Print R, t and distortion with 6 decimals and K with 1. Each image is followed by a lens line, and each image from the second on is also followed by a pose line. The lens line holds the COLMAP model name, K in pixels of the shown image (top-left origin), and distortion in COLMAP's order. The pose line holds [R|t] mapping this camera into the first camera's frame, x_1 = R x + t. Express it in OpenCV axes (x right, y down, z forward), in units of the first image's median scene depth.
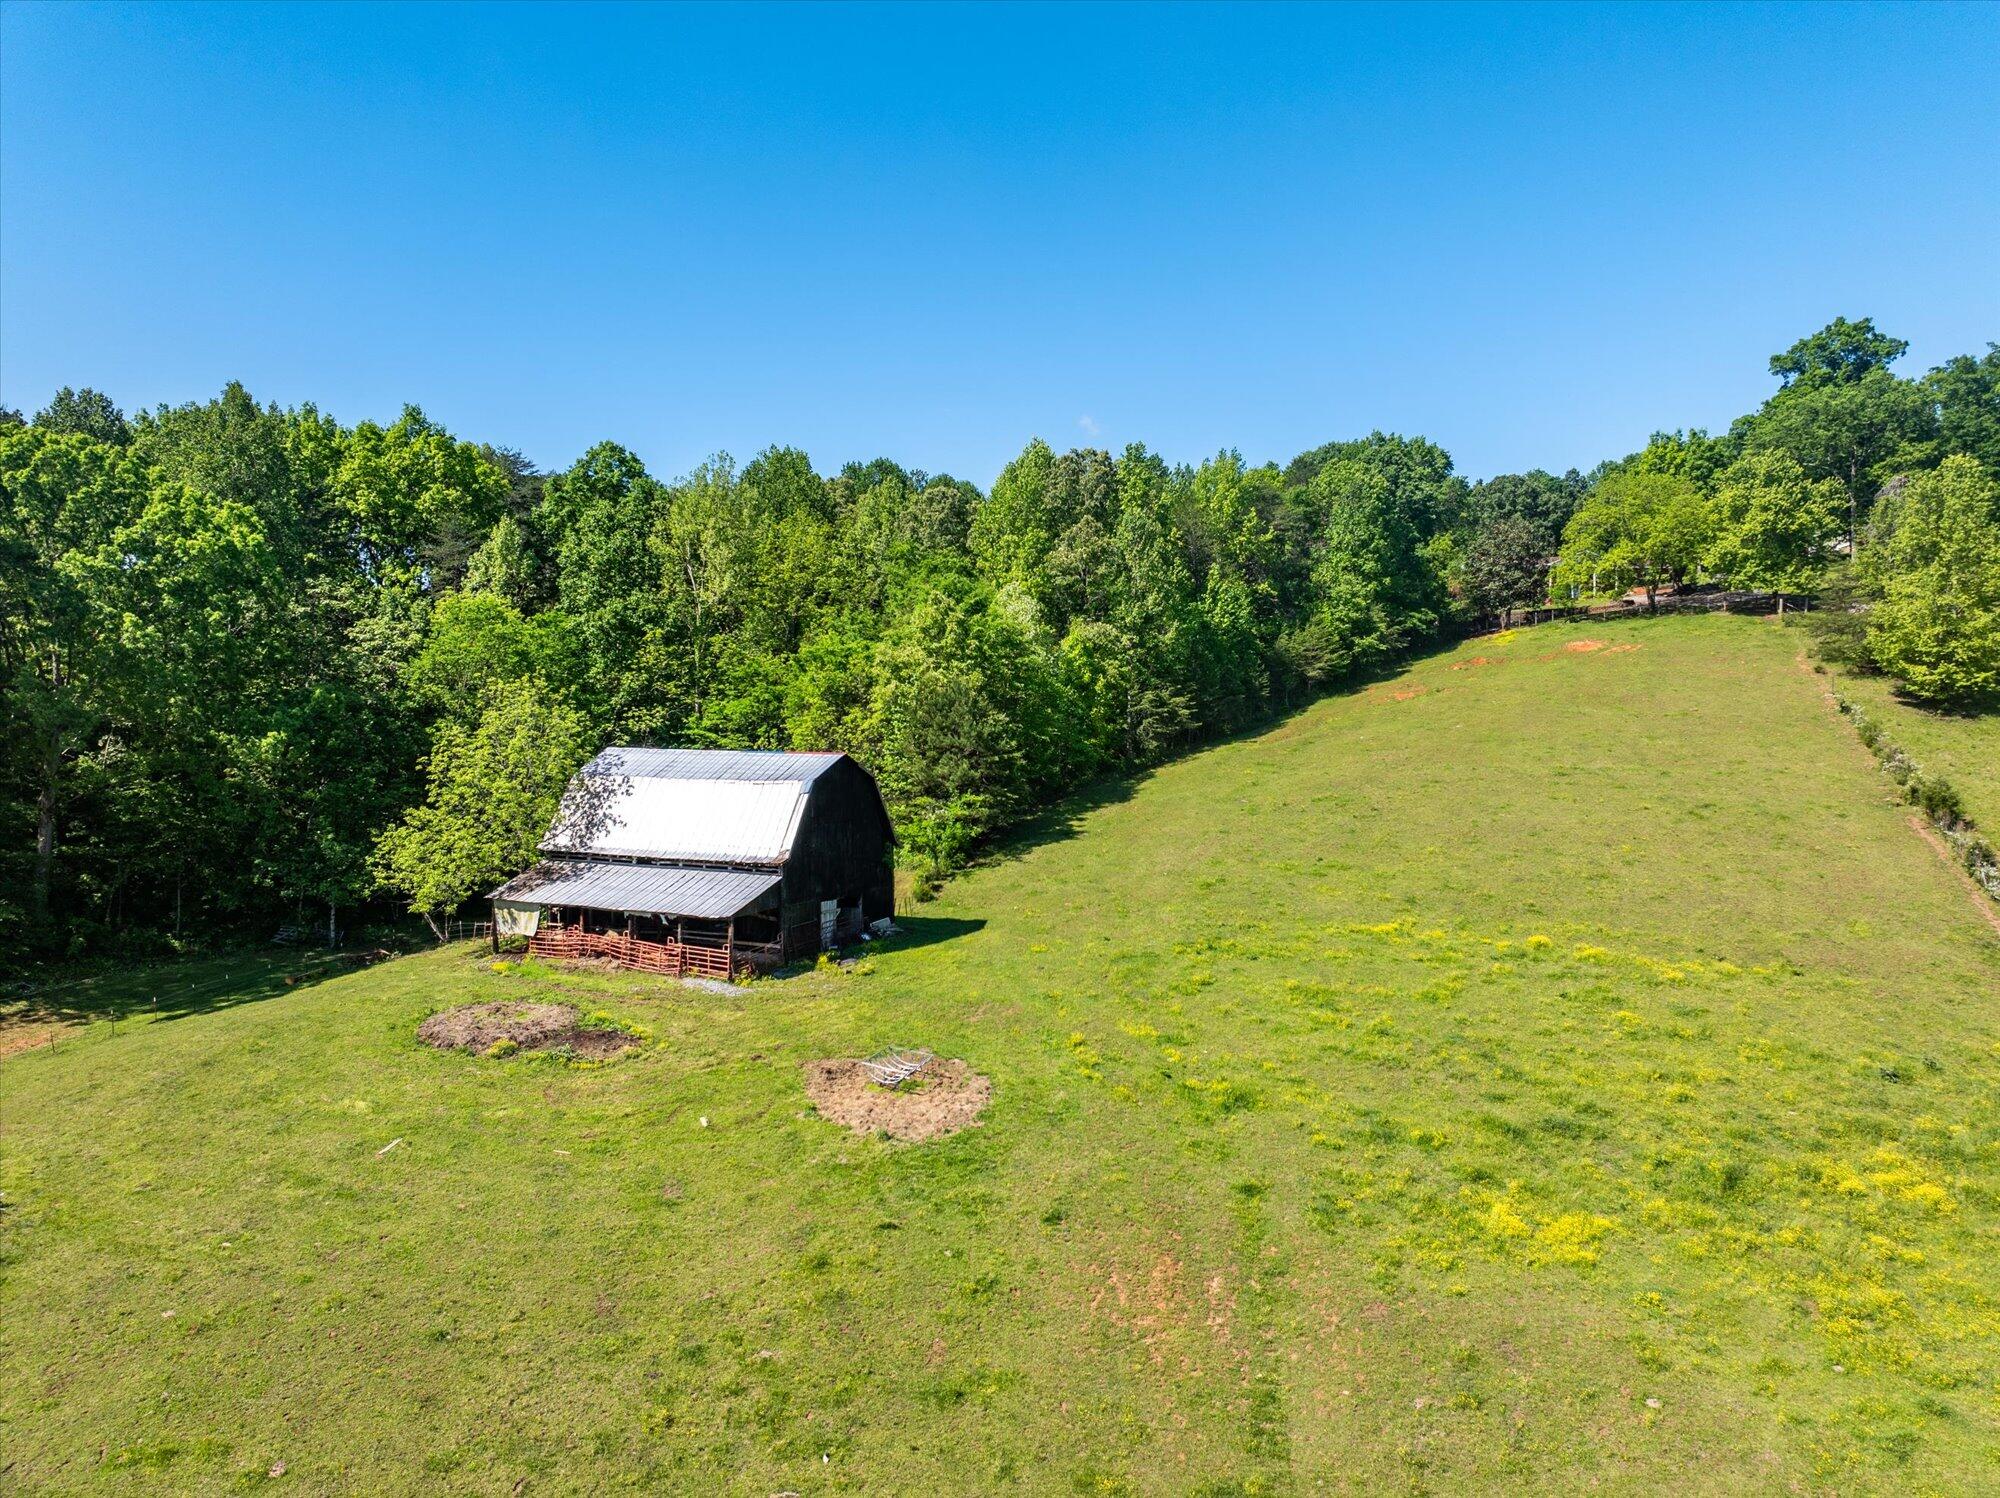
lens RADIAL K [[1399.6, 0, 1005.7], [0, 1399.6, 754.4], [0, 0, 1]] dist [-0.045064, 0.007877]
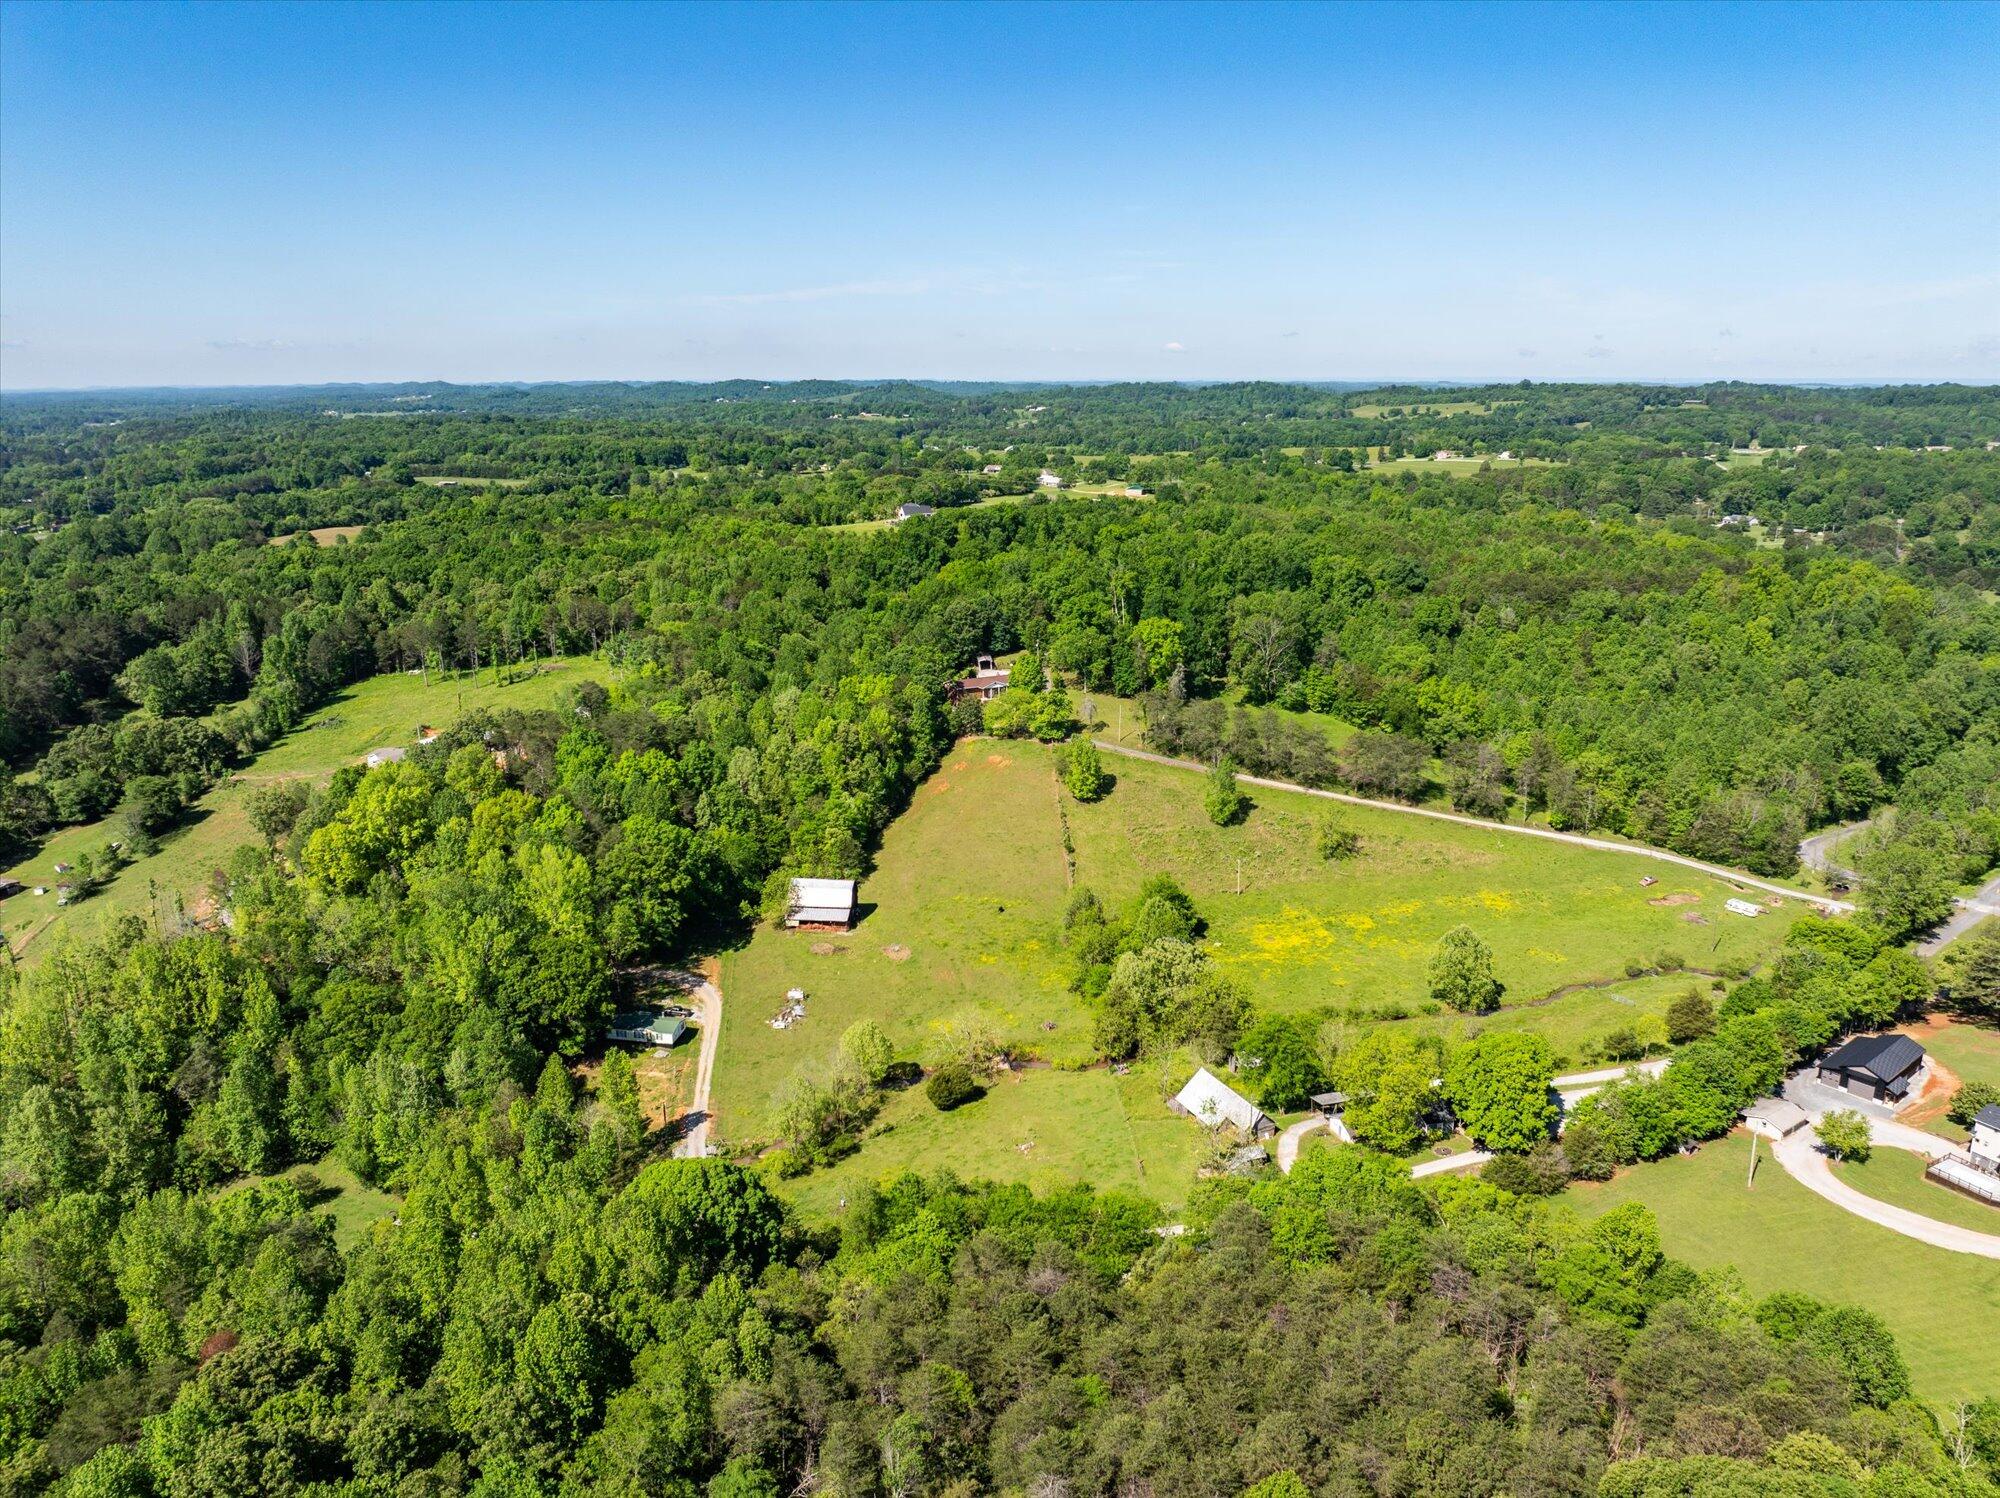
lens RADIAL K [[1399.6, 0, 1001.5], [0, 1399.6, 738.6], [0, 0, 1]] dist [-0.045064, 0.007877]
pose [[0.924113, -0.093957, 0.370388, -0.896574], [0.010488, 0.975170, 0.221207, -0.997314], [-0.381976, -0.200536, 0.902153, -2.246001]]
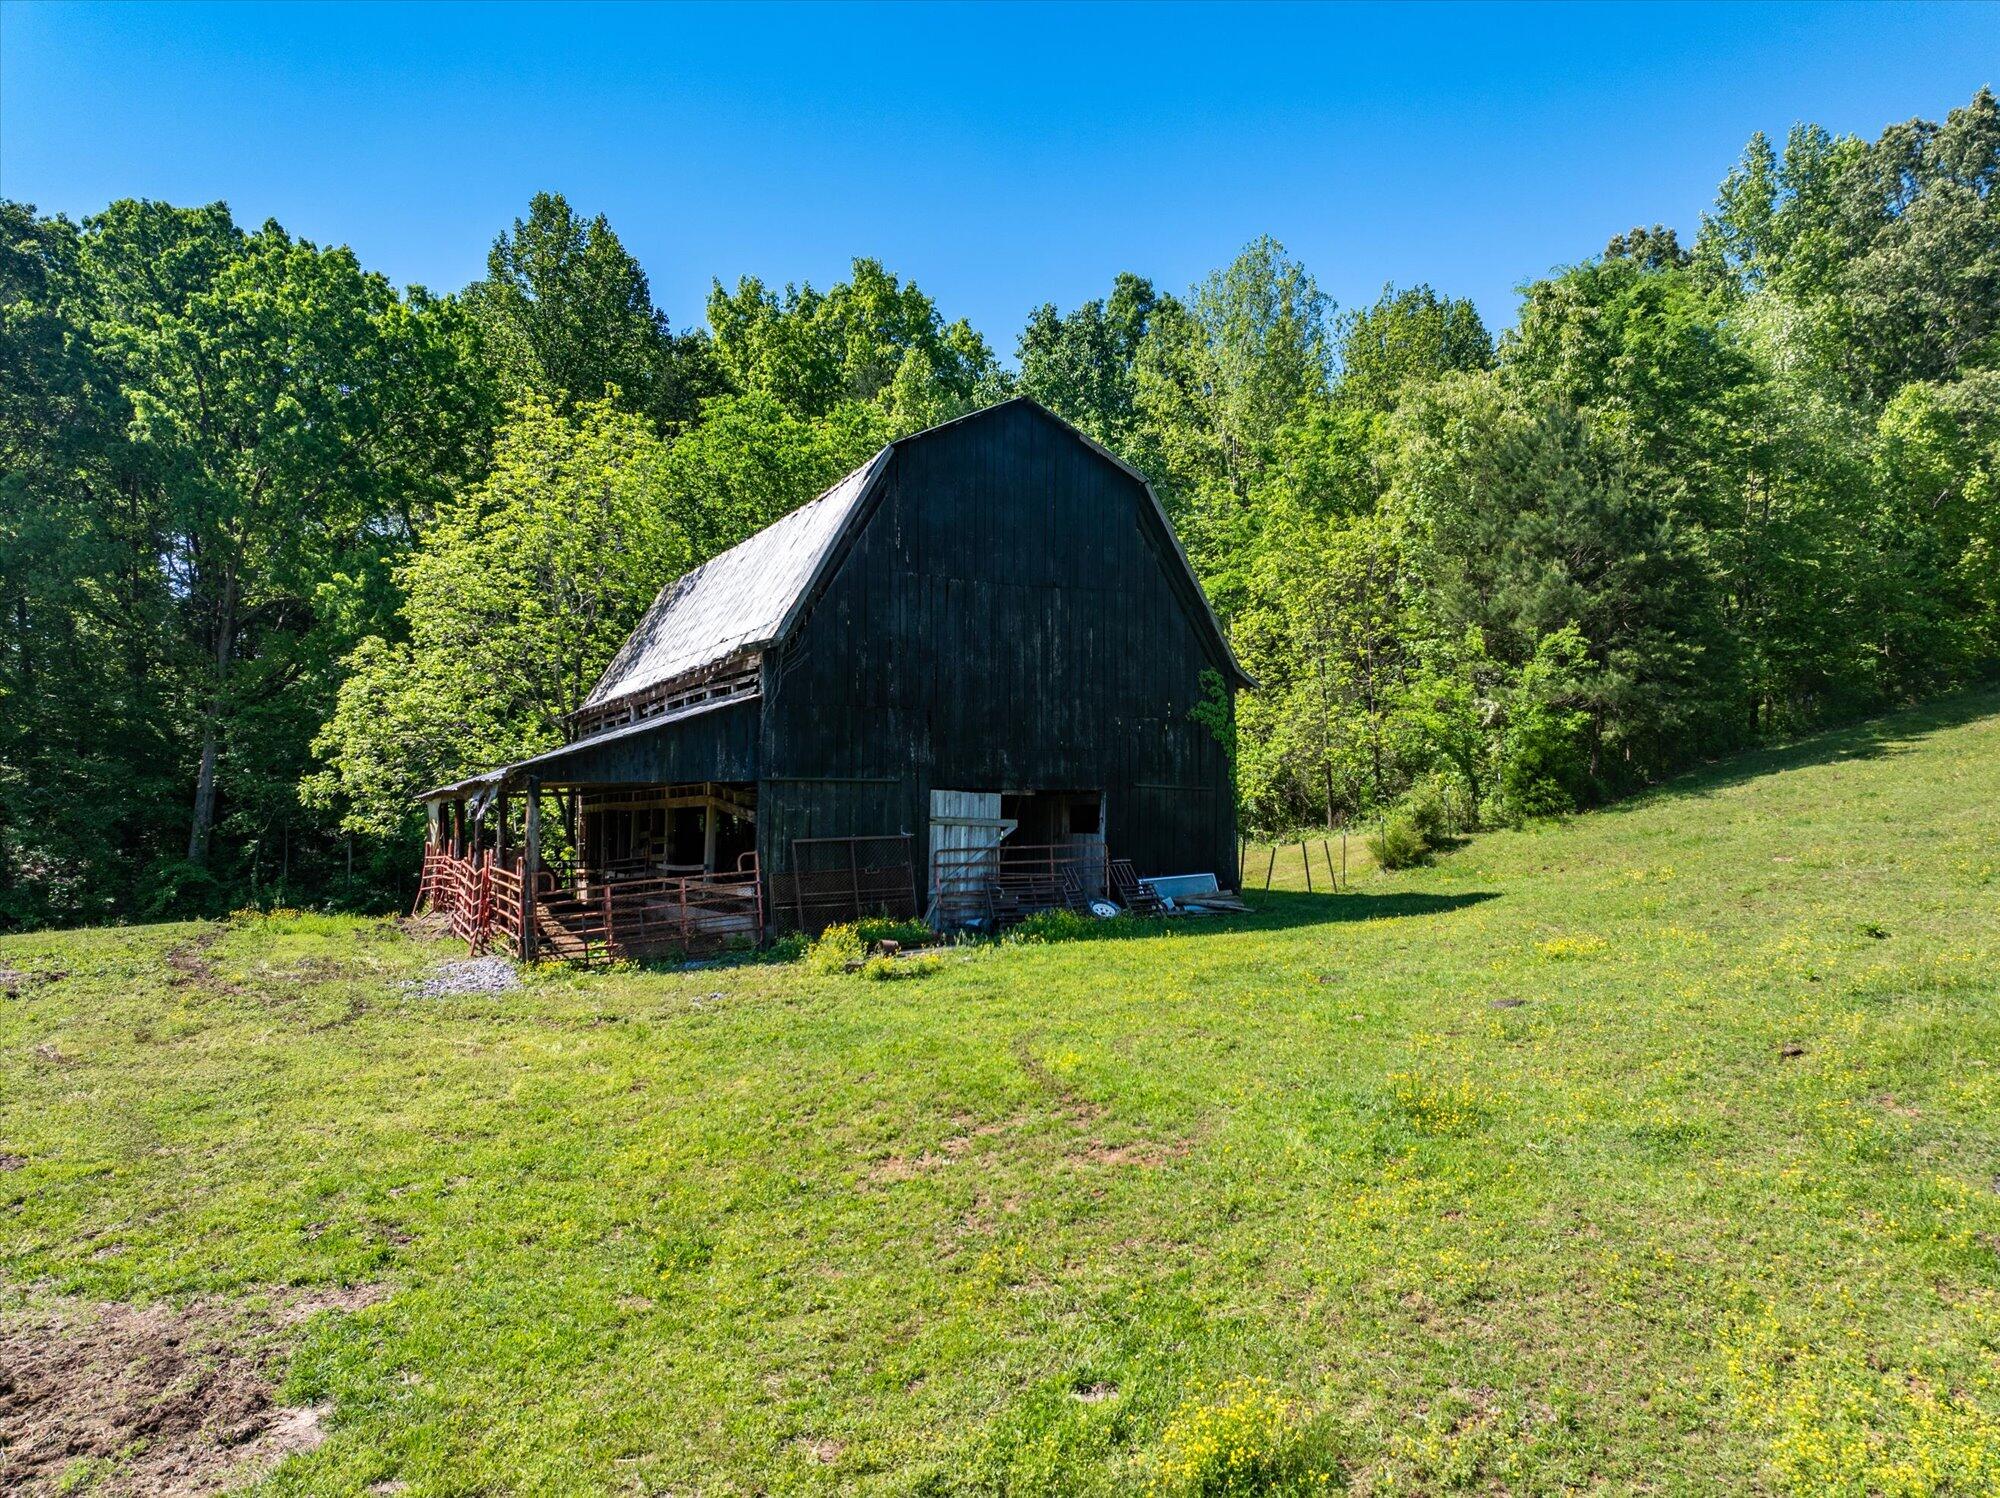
lens RADIAL K [[1399.6, 0, 1001.1], [0, 1399.6, 745.4], [0, 0, 1]] dist [-0.045064, 0.007877]
pose [[0.821551, -0.040369, -0.568704, 0.056498], [-0.012587, 0.995963, -0.088881, 0.079866], [0.569996, 0.080178, 0.817726, 0.452862]]
